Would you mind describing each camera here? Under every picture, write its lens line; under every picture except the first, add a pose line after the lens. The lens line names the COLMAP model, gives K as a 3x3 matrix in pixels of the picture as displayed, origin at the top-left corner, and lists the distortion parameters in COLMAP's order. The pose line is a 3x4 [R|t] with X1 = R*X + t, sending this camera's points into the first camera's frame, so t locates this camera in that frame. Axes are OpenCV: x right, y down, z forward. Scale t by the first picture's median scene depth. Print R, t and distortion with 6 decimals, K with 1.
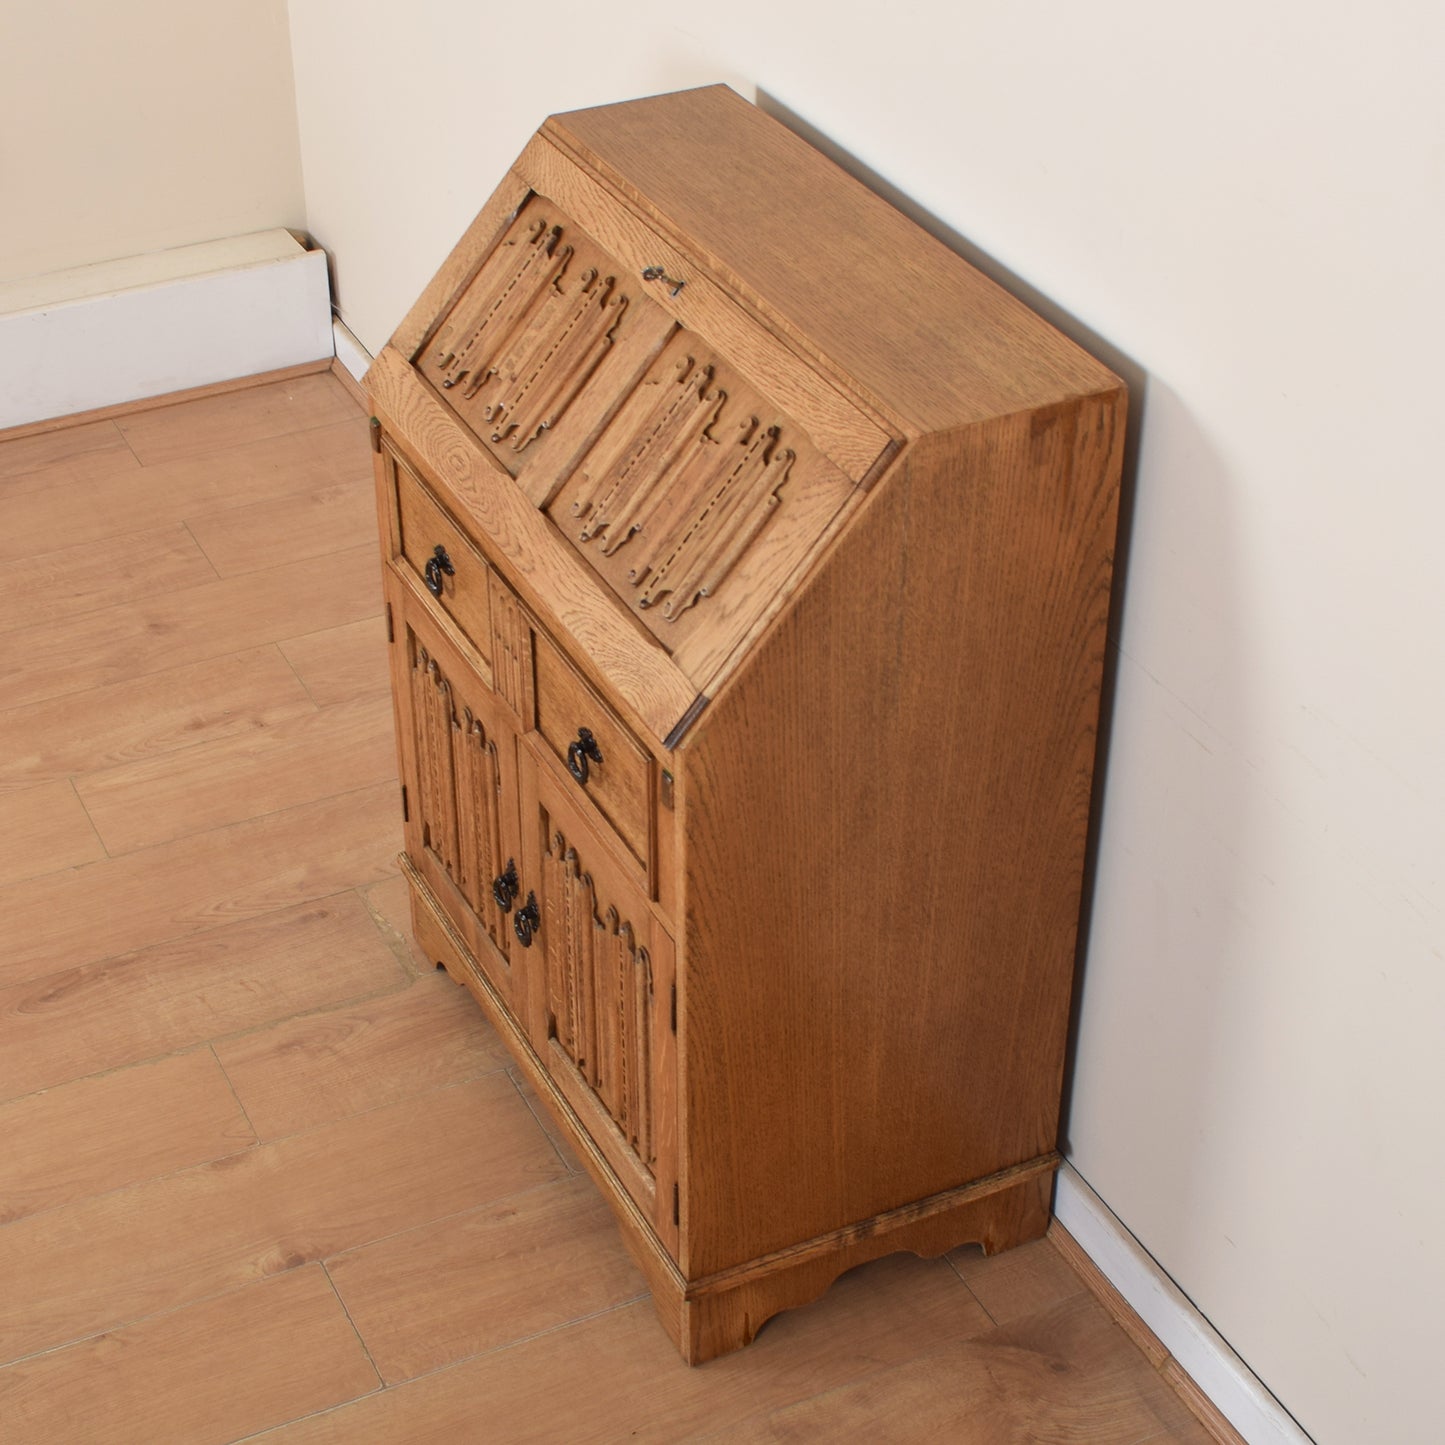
lens RADIAL K [[2705.6, 0, 646.3], [0, 2705.6, 725.6], [0, 0, 1]] dist [-0.073773, -0.241505]
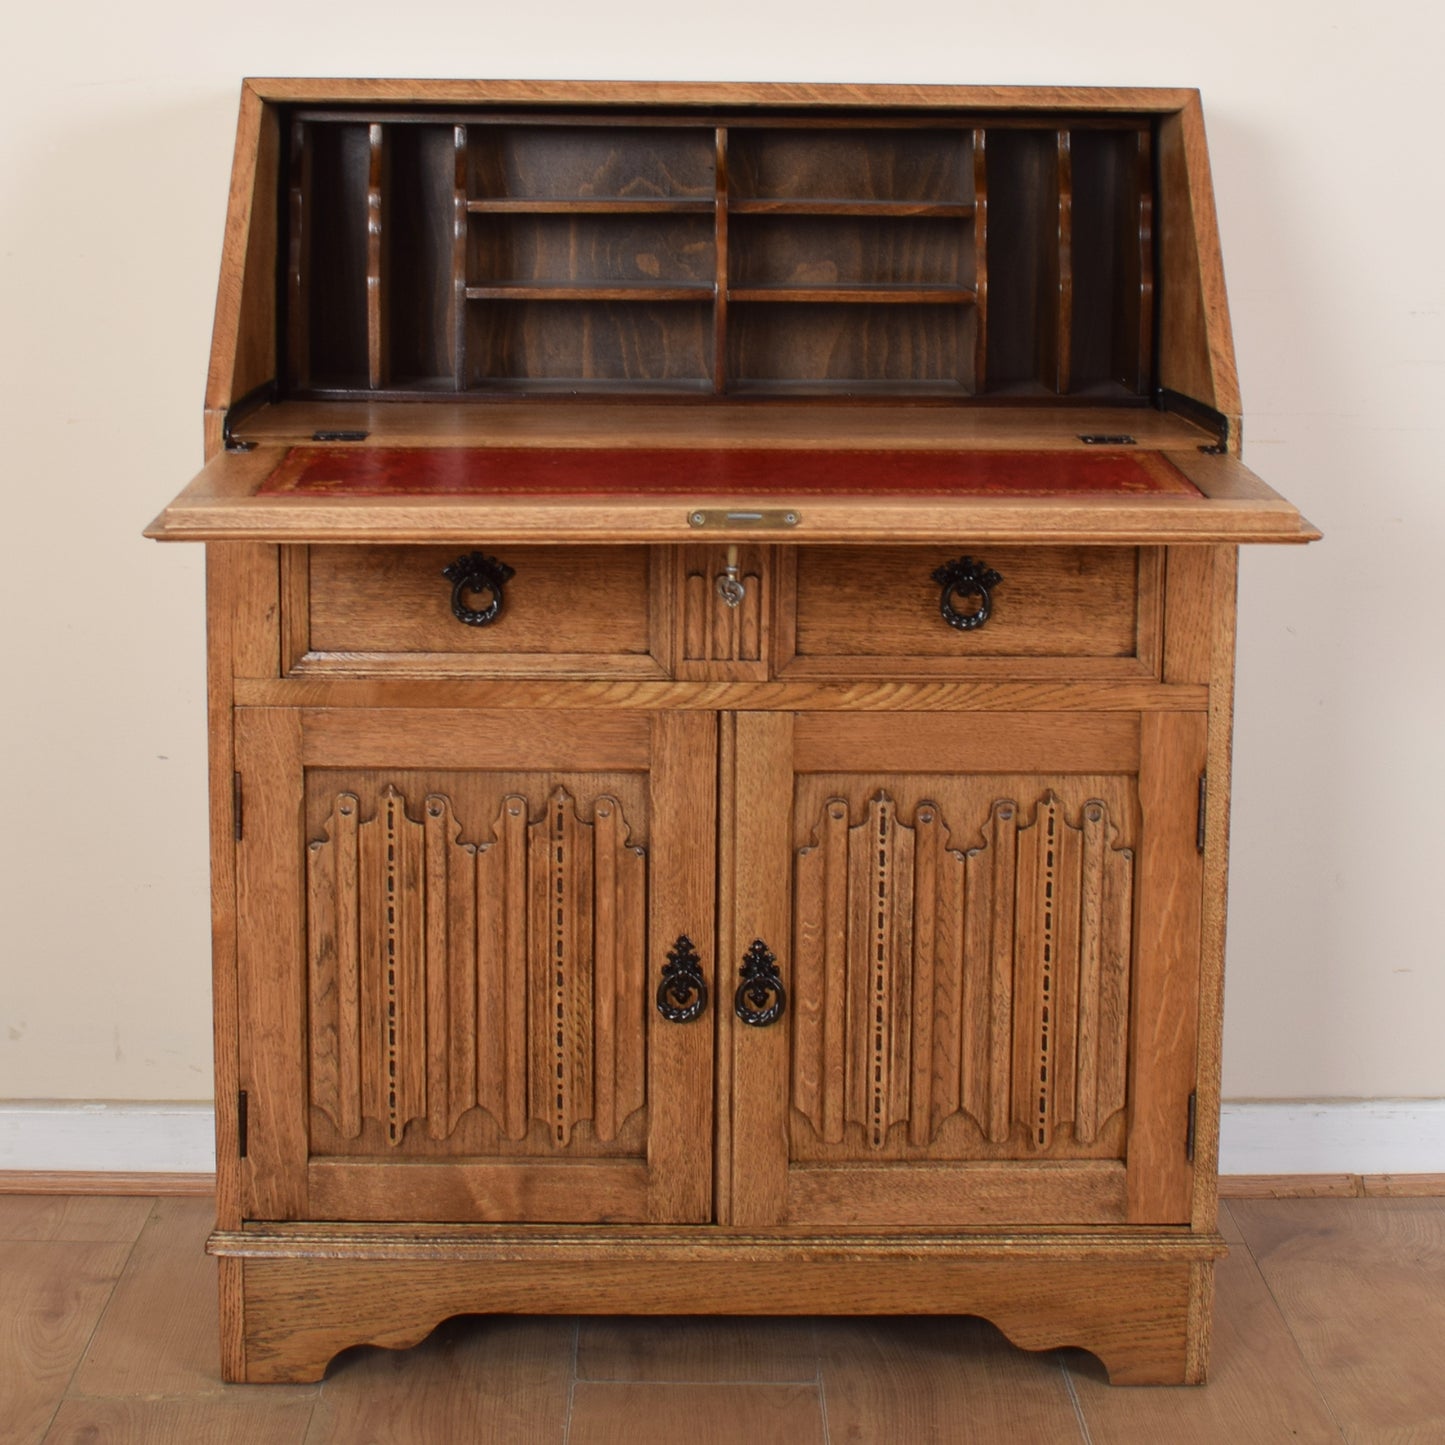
lens RADIAL K [[3034.4, 0, 722.8], [0, 3034.4, 504.2], [0, 0, 1]] dist [-0.076288, -0.098257]
pose [[0.409426, -0.096022, 0.907276, -0.843910], [0.505795, 0.851523, -0.138128, 0.074147], [-0.759303, 0.515449, 0.397203, 0.660471]]
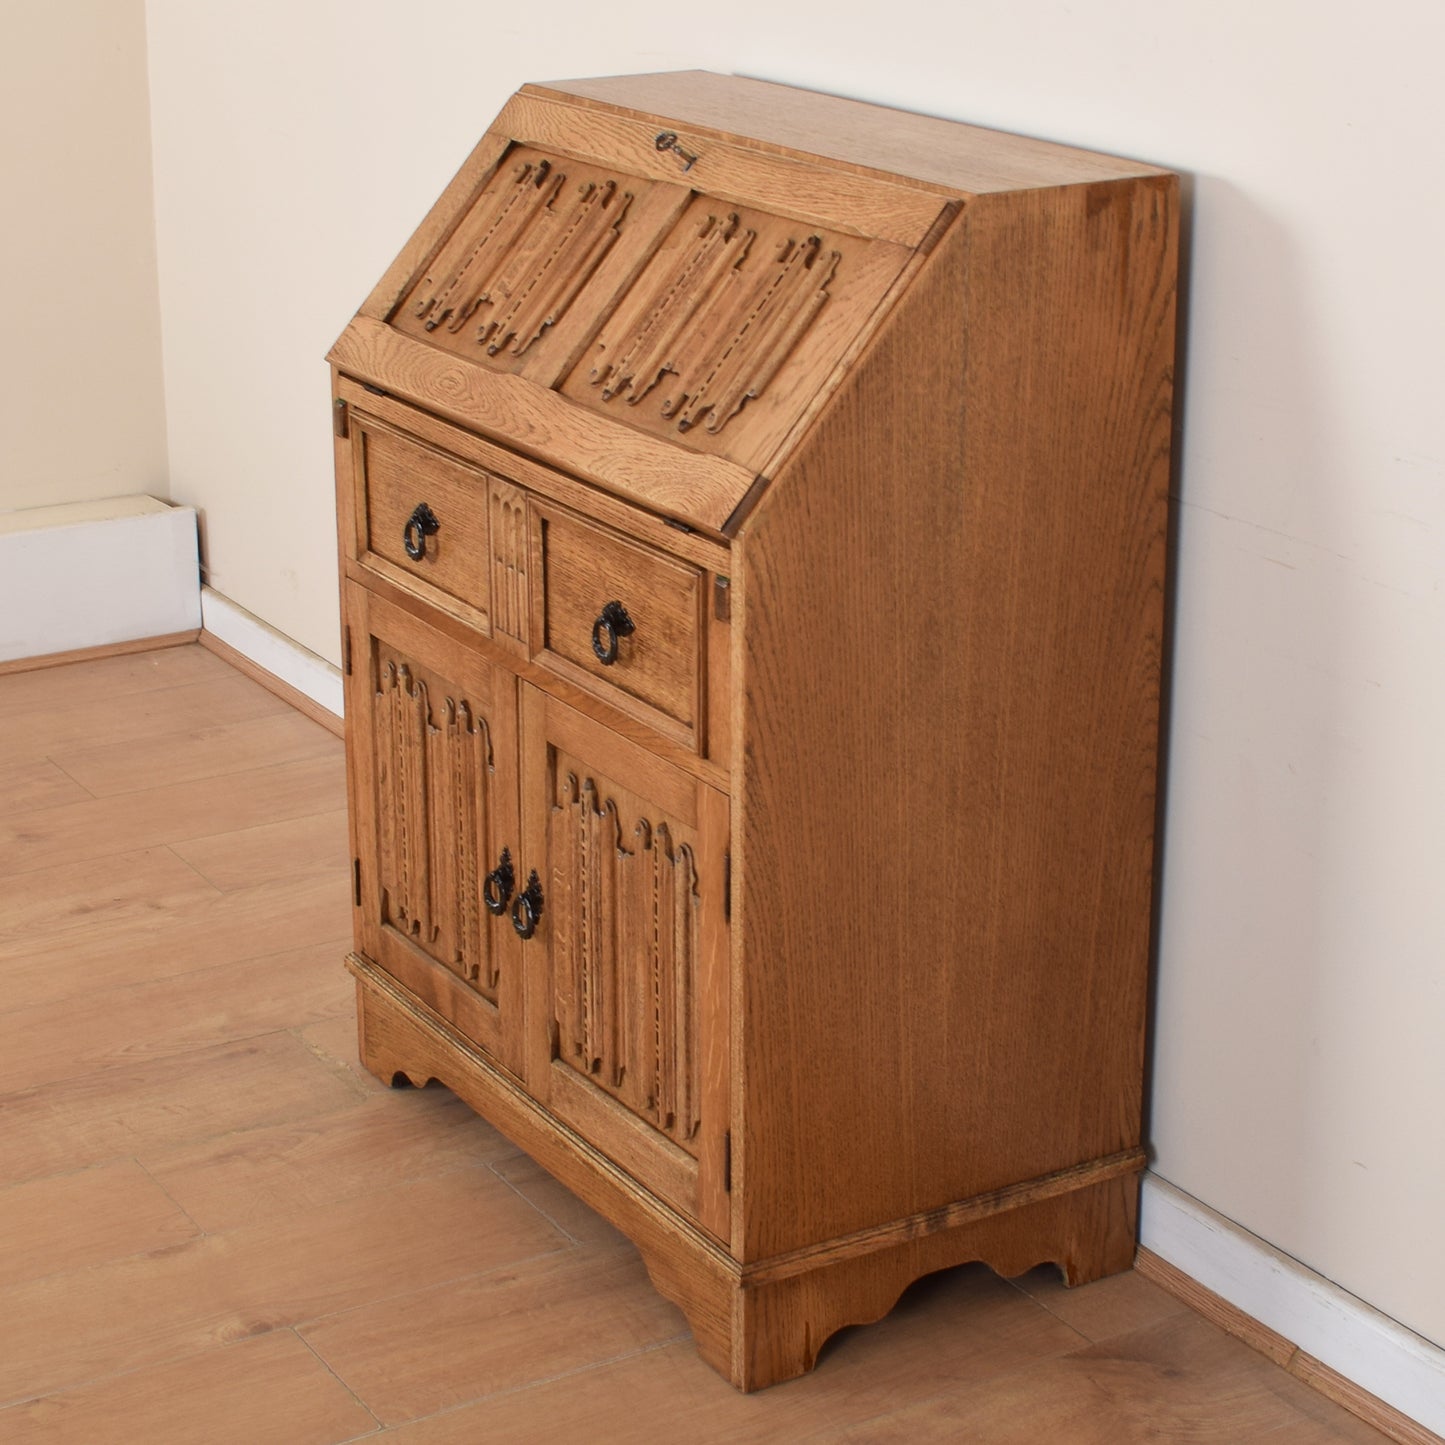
lens RADIAL K [[3131.1, 0, 692.5], [0, 3131.1, 625.9], [0, 0, 1]] dist [-0.072467, -0.235397]
pose [[0.995116, -0.018724, 0.096917, -0.094734], [0.046769, 0.954078, -0.295885, 0.311384], [-0.086926, 0.298972, 0.950294, -0.002366]]
